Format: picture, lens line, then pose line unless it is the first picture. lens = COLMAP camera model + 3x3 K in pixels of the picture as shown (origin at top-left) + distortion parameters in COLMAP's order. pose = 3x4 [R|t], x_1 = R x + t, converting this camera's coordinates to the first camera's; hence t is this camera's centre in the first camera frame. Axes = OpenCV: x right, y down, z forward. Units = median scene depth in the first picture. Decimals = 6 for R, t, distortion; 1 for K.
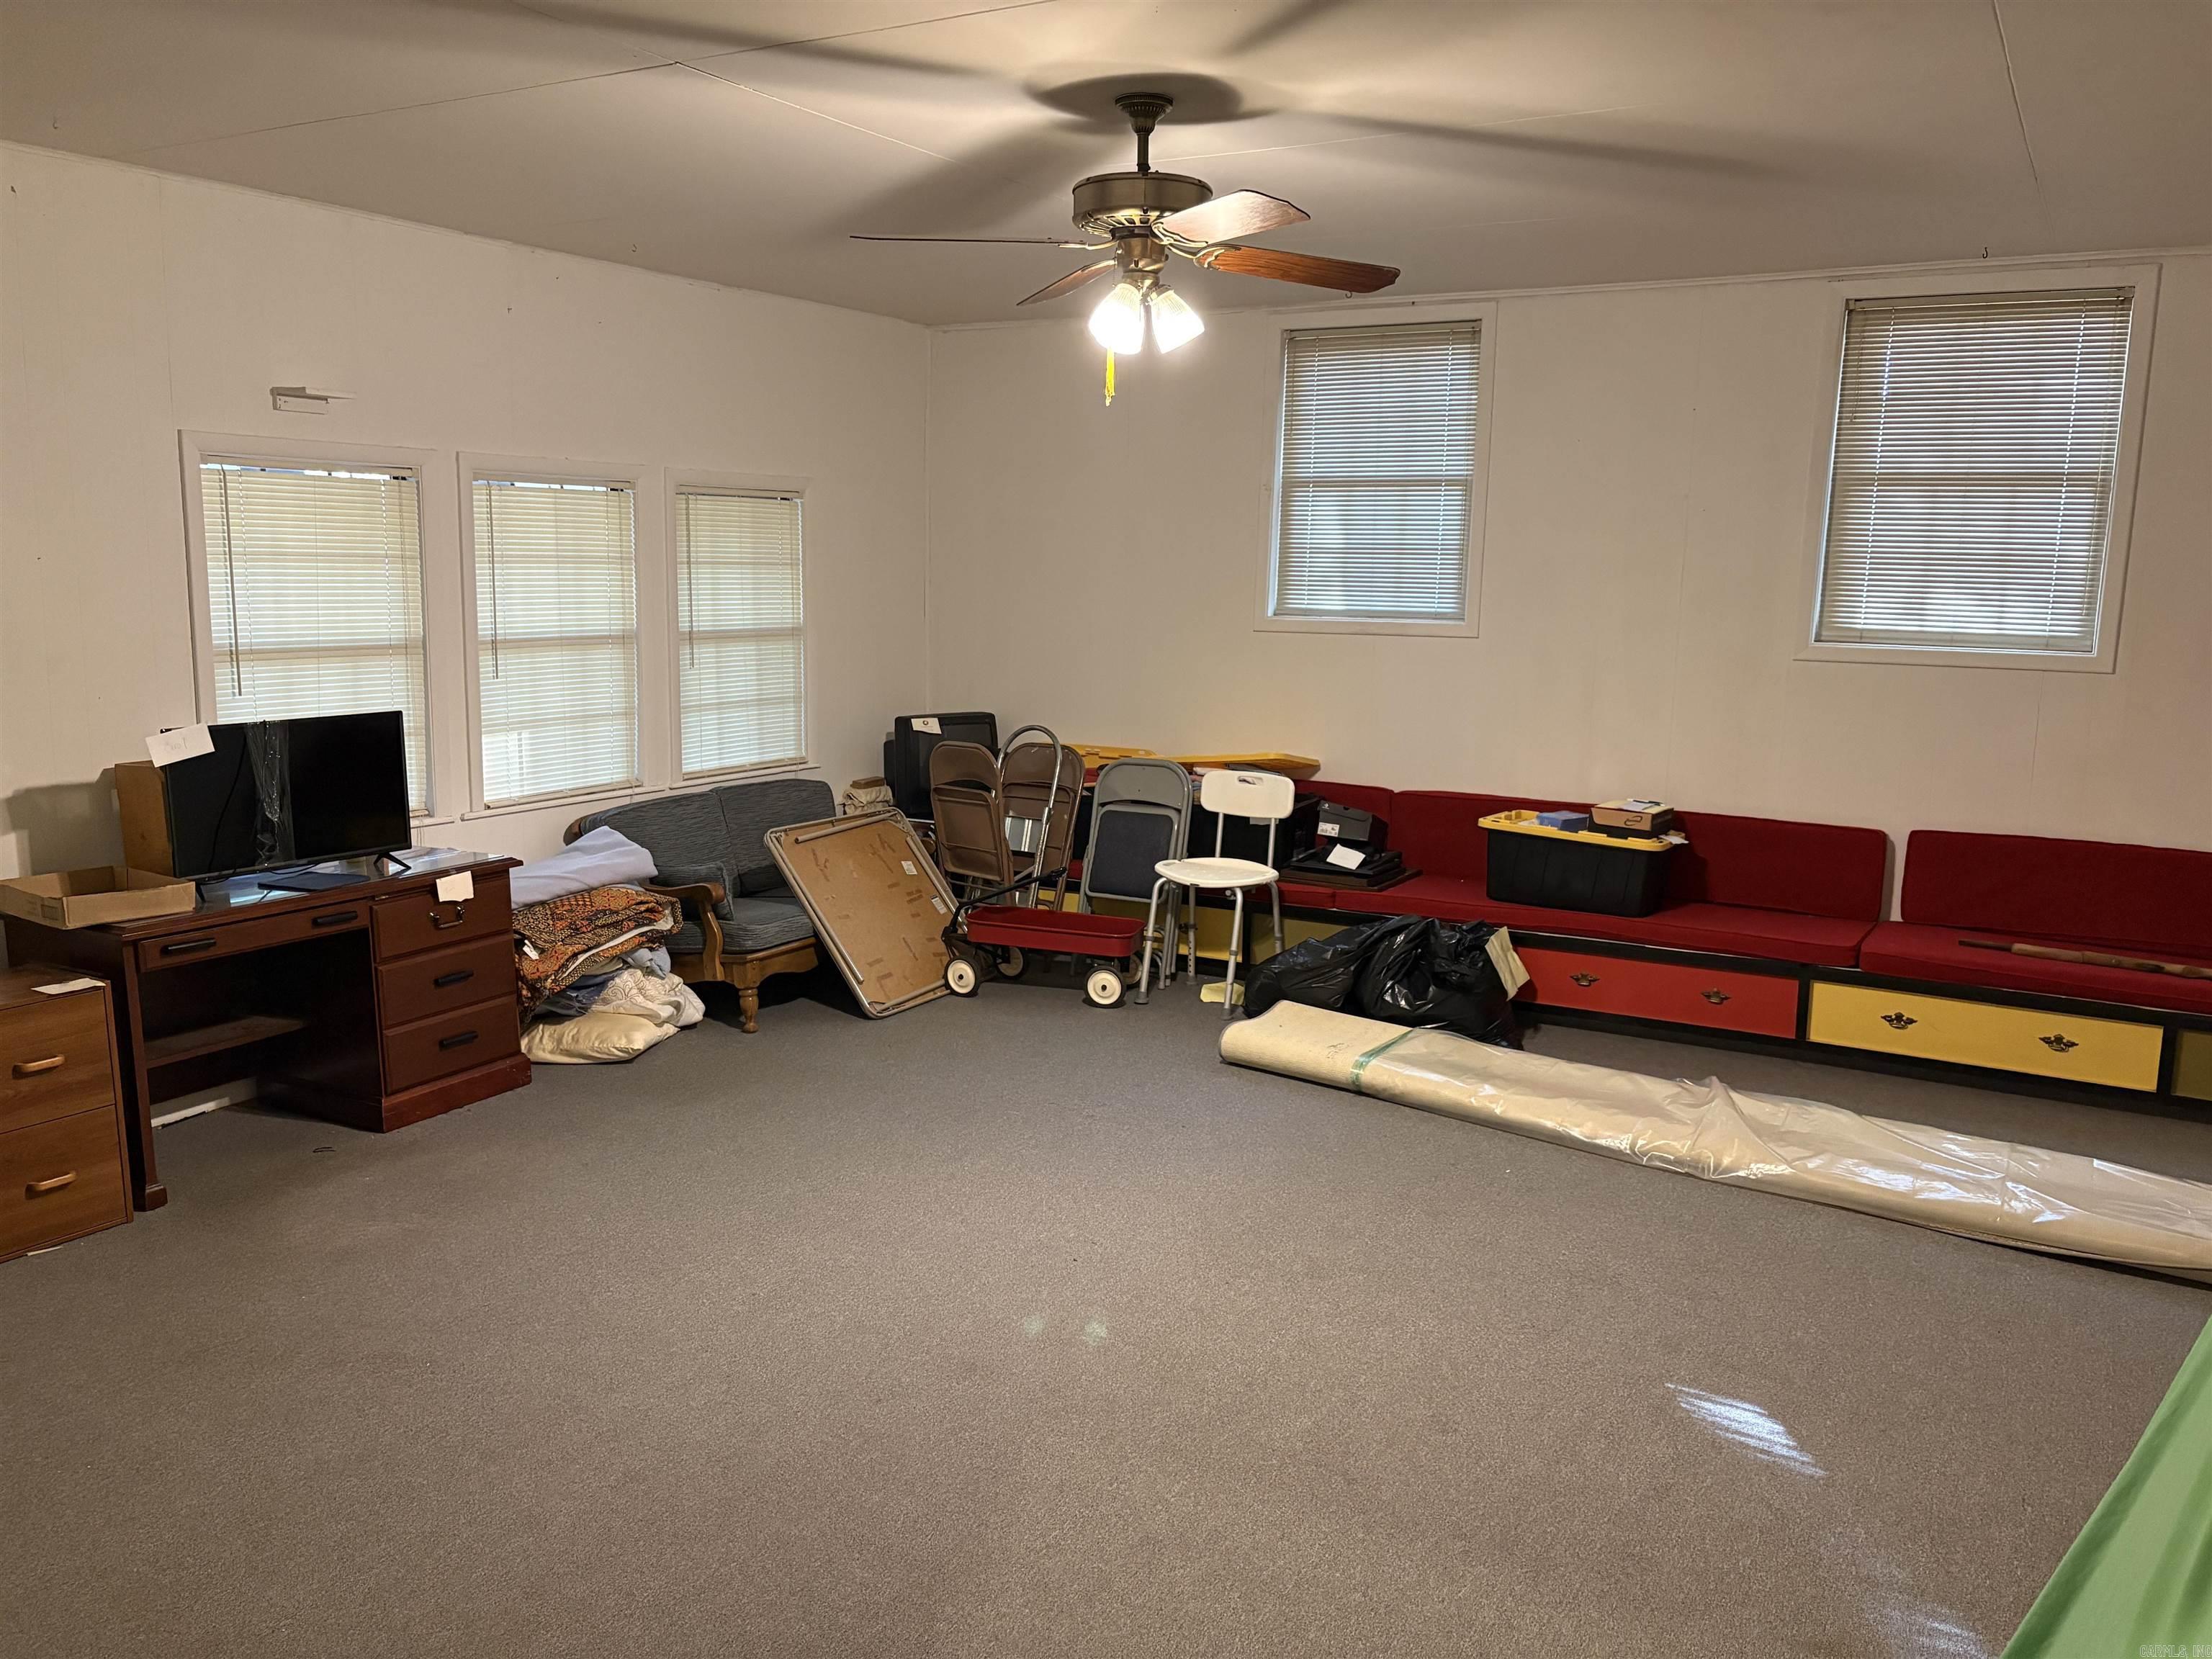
lens RADIAL K [[1687.8, 0, 1117.7], [0, 1687.8, 833.4], [0, 0, 1]] dist [0.012877, -0.001664]
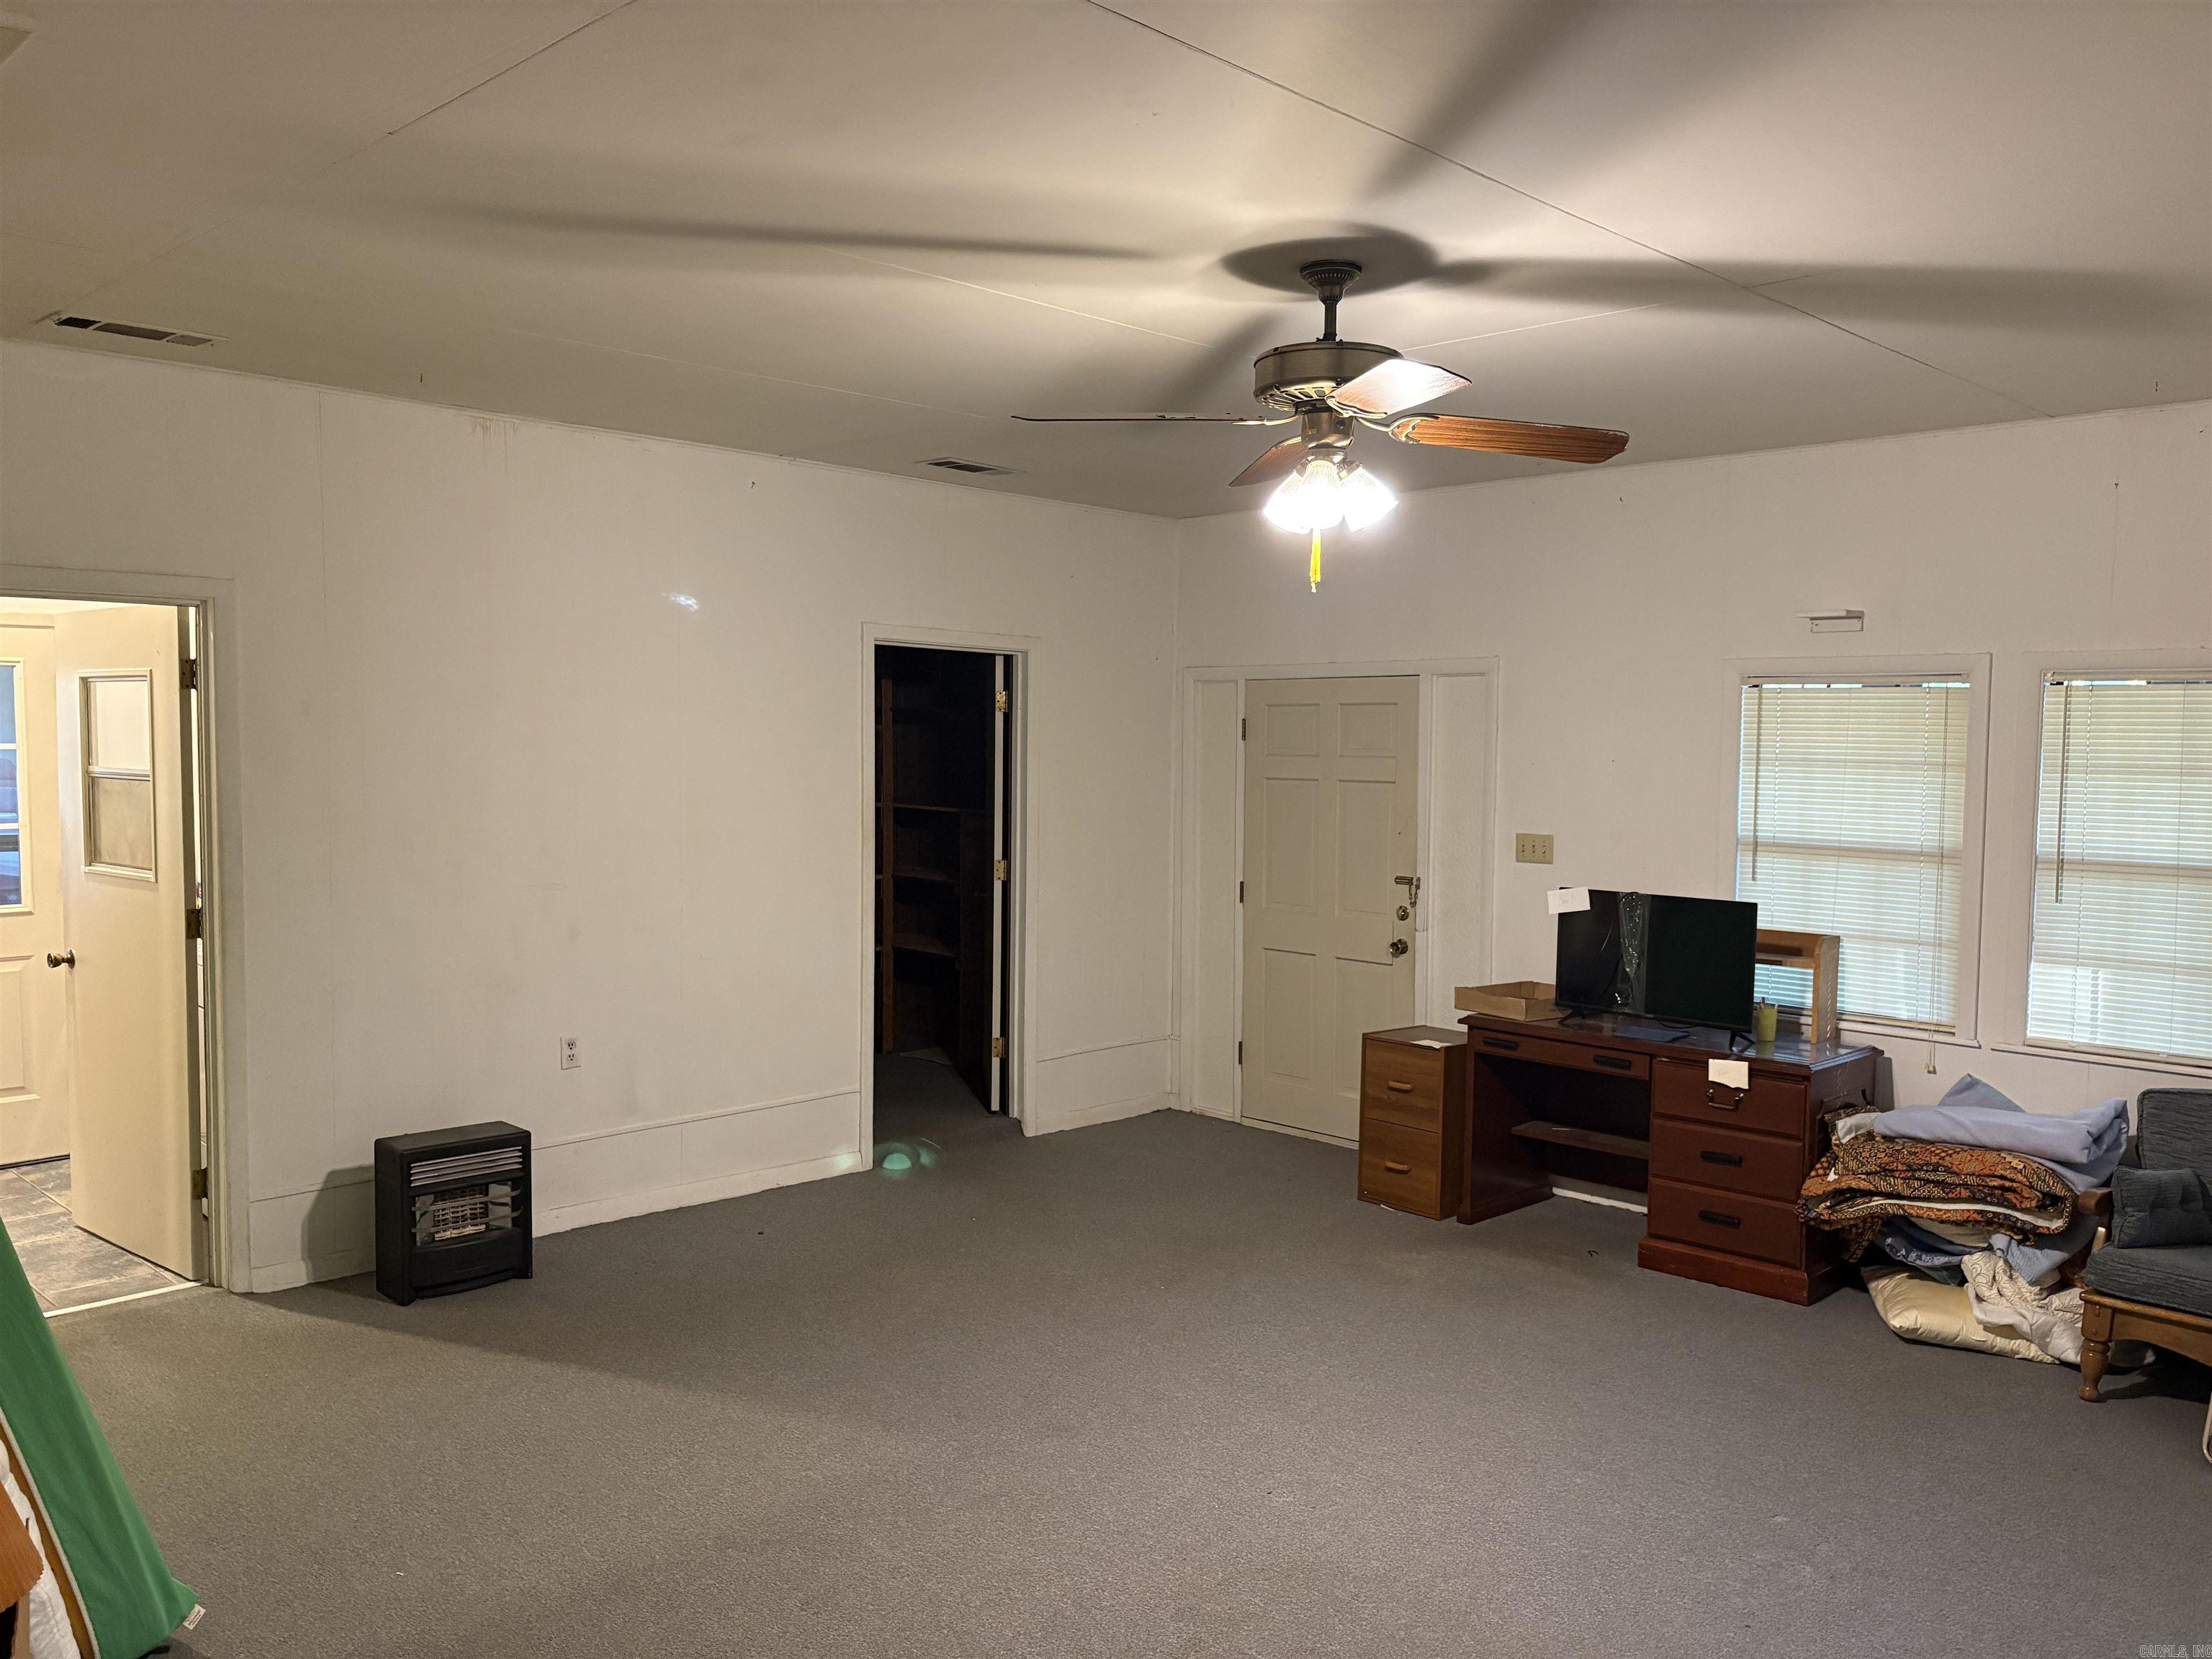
lens RADIAL K [[1687.8, 0, 1117.7], [0, 1687.8, 833.4], [0, 0, 1]] dist [0.012877, -0.001664]
pose [[-0.243596, 0.039655, -0.969066, 0.685024], [-0.175169, 0.980934, 0.084173, -0.130611], [0.953927, 0.190254, -0.232005, 0.826352]]
